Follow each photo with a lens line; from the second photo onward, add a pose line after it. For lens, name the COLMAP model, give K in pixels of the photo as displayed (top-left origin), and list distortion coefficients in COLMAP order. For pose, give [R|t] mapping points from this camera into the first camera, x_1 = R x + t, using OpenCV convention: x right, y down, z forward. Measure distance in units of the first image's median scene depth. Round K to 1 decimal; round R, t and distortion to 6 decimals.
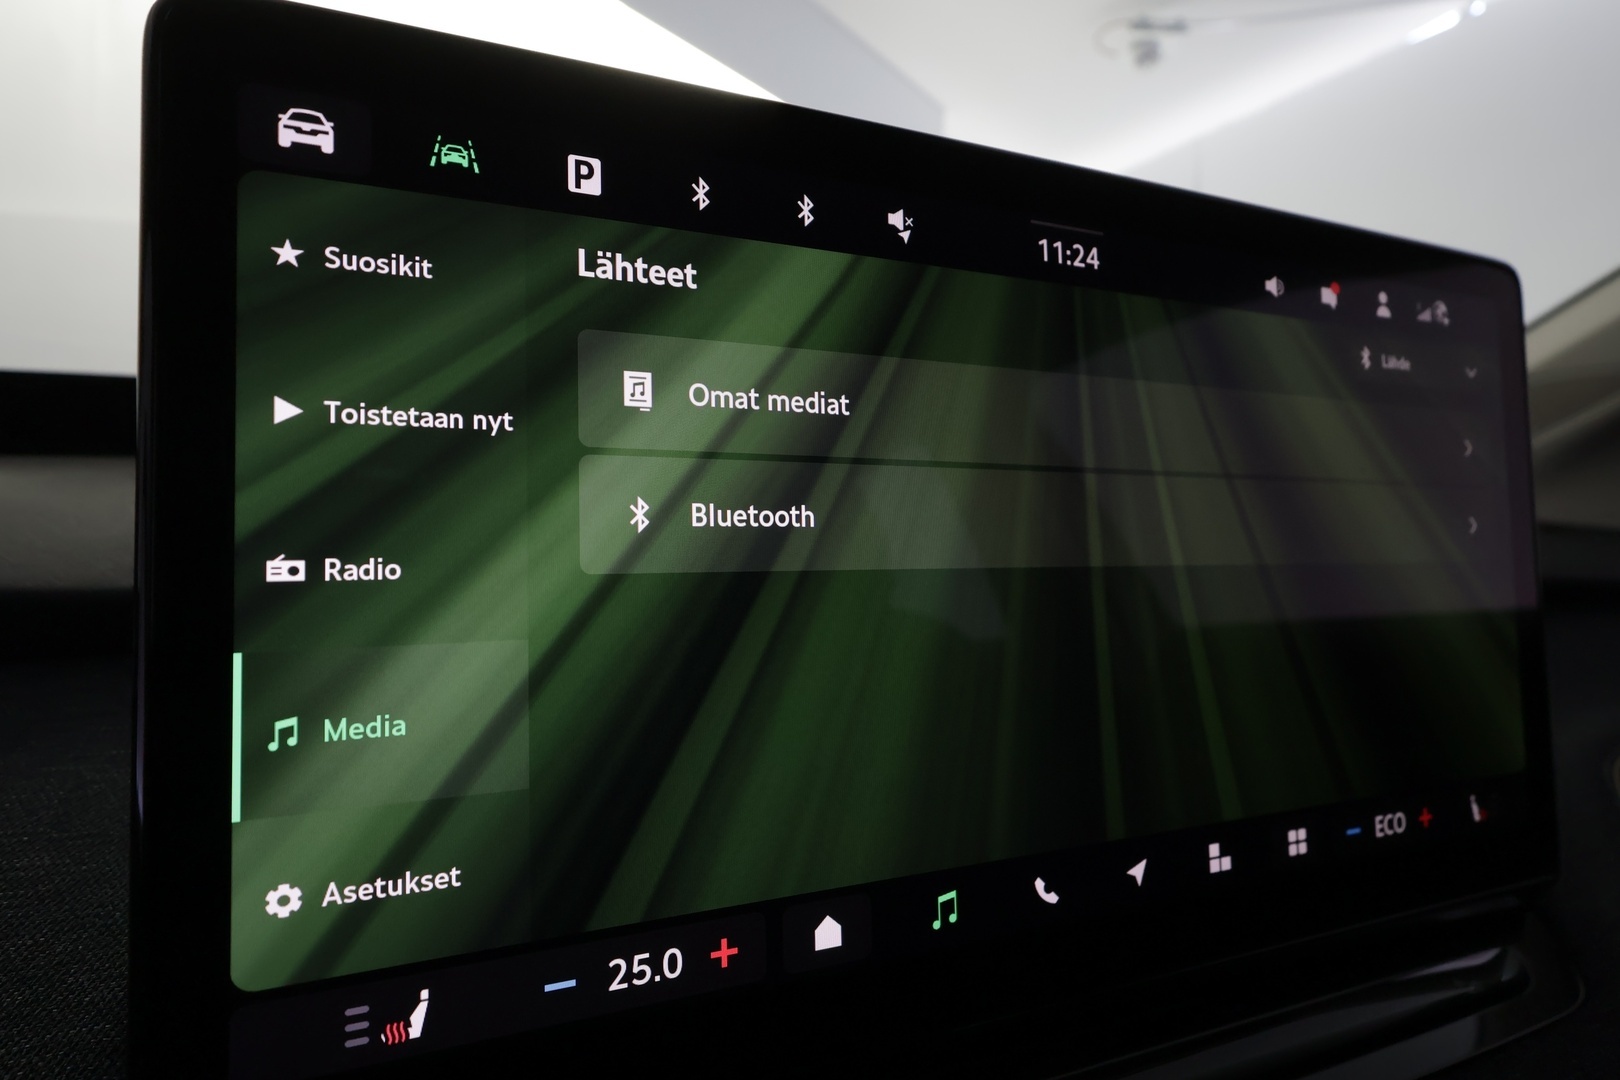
lens RADIAL K [[879.0, 0, 788.7], [0, 879.0, 540.3], [0, 0, 1]] dist [0.003257, 0.000549]
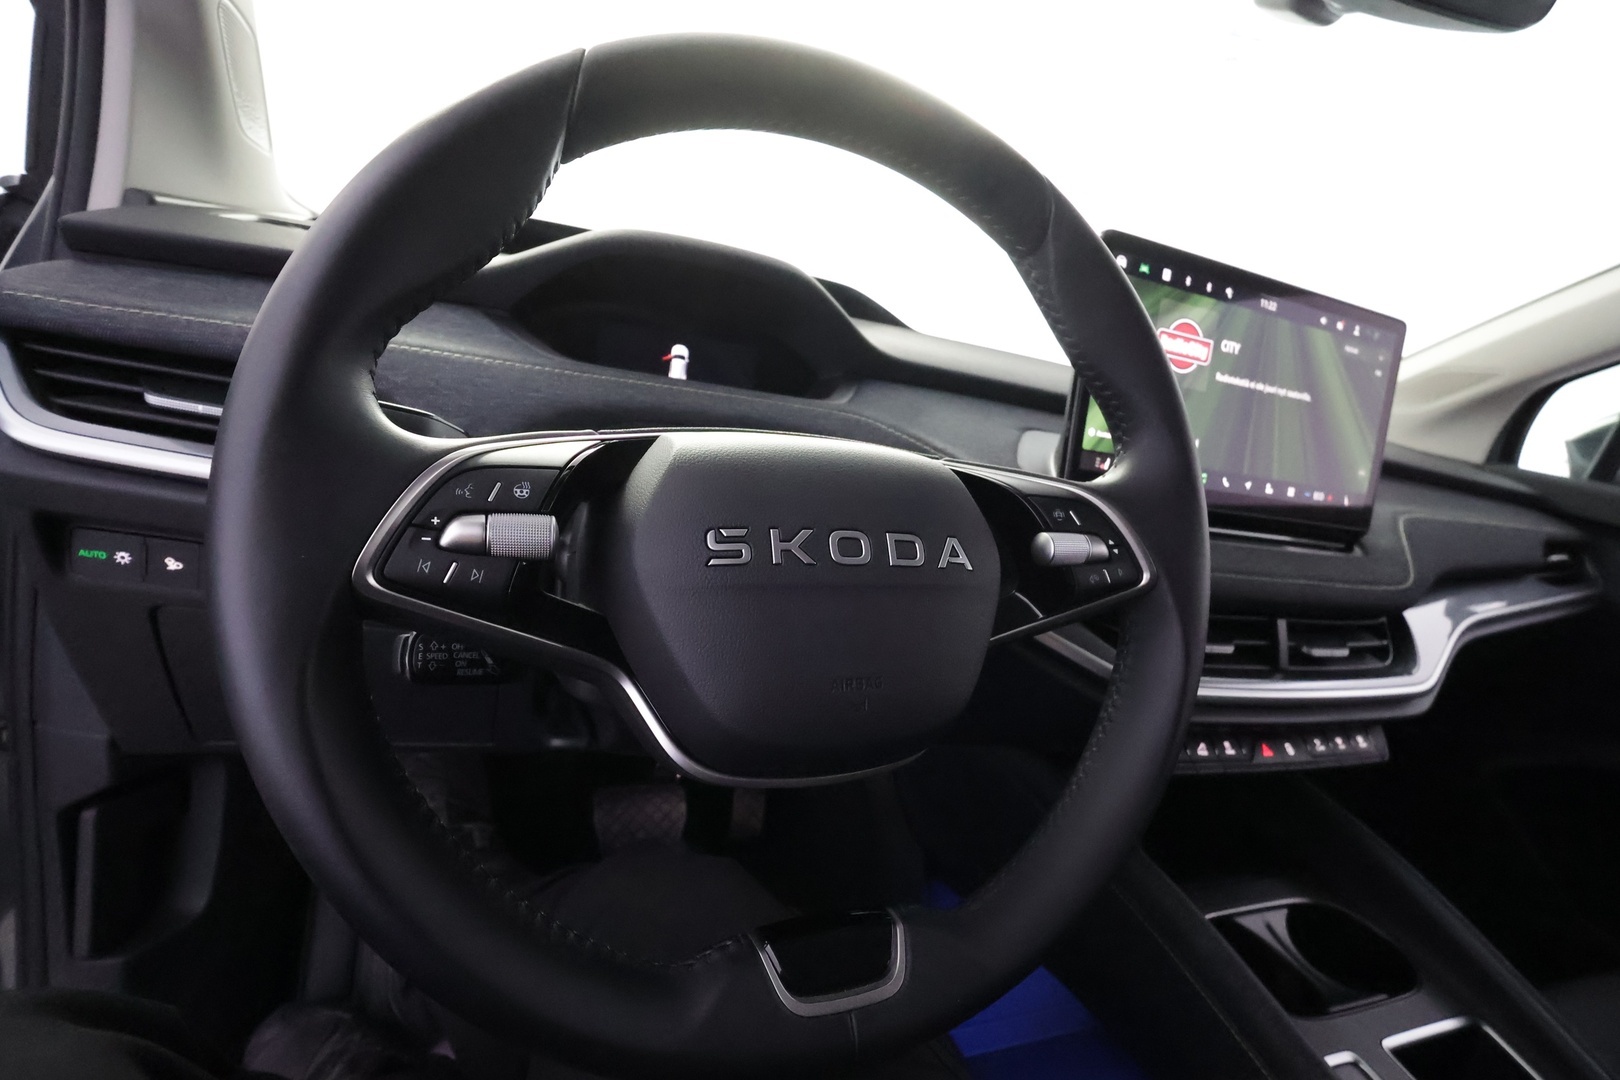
lens RADIAL K [[742.3, 0, 810.0], [0, 742.3, 540.0], [0, 0, 1]] dist [-0.003810, 0.000908]
pose [[0.989691, 0.143166, -0.003902, -1.412951], [-0.141033, 0.978966, 0.147432, 0.430573], [0.024927, -0.145362, 0.989065, -2.199586]]
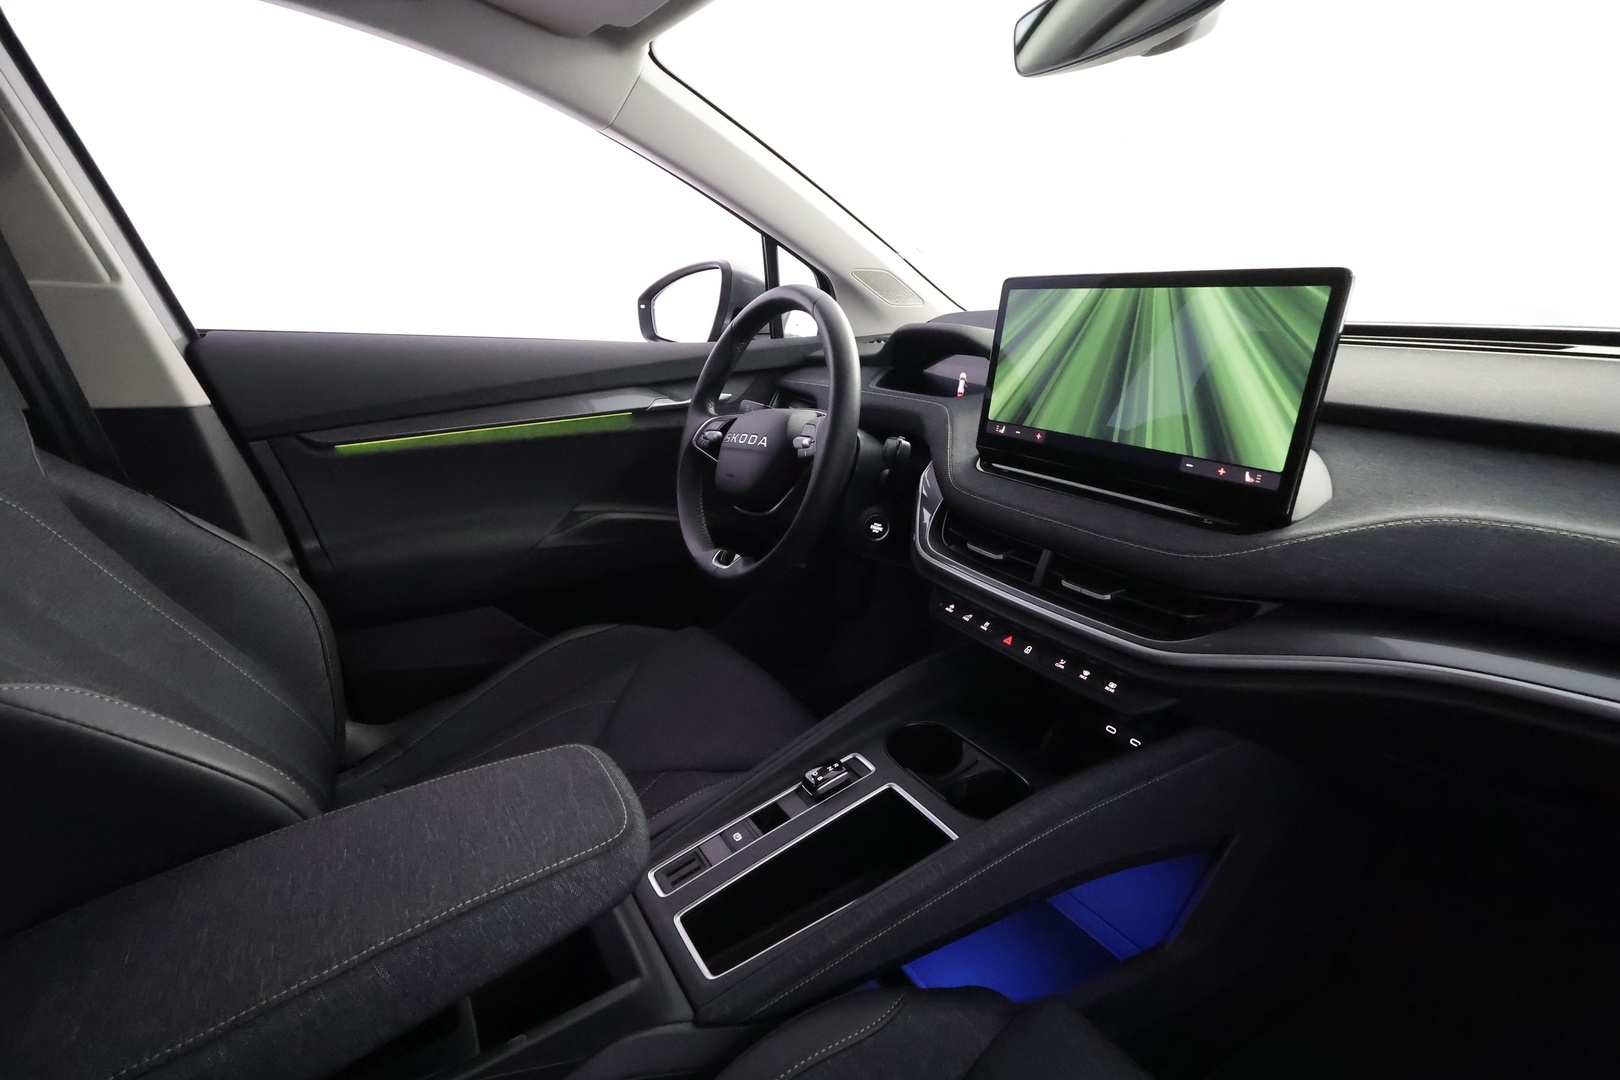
lens RADIAL K [[753.1, 0, 810.0], [0, 753.1, 540.0], [0, 0, 1]] dist [0.001439, 0.000742]
pose [[0.144429, 0.266971, -0.952820, 3.999787], [-0.074861, 0.963105, 0.258505, -0.039537], [0.986679, 0.033993, 0.159086, -1.054299]]
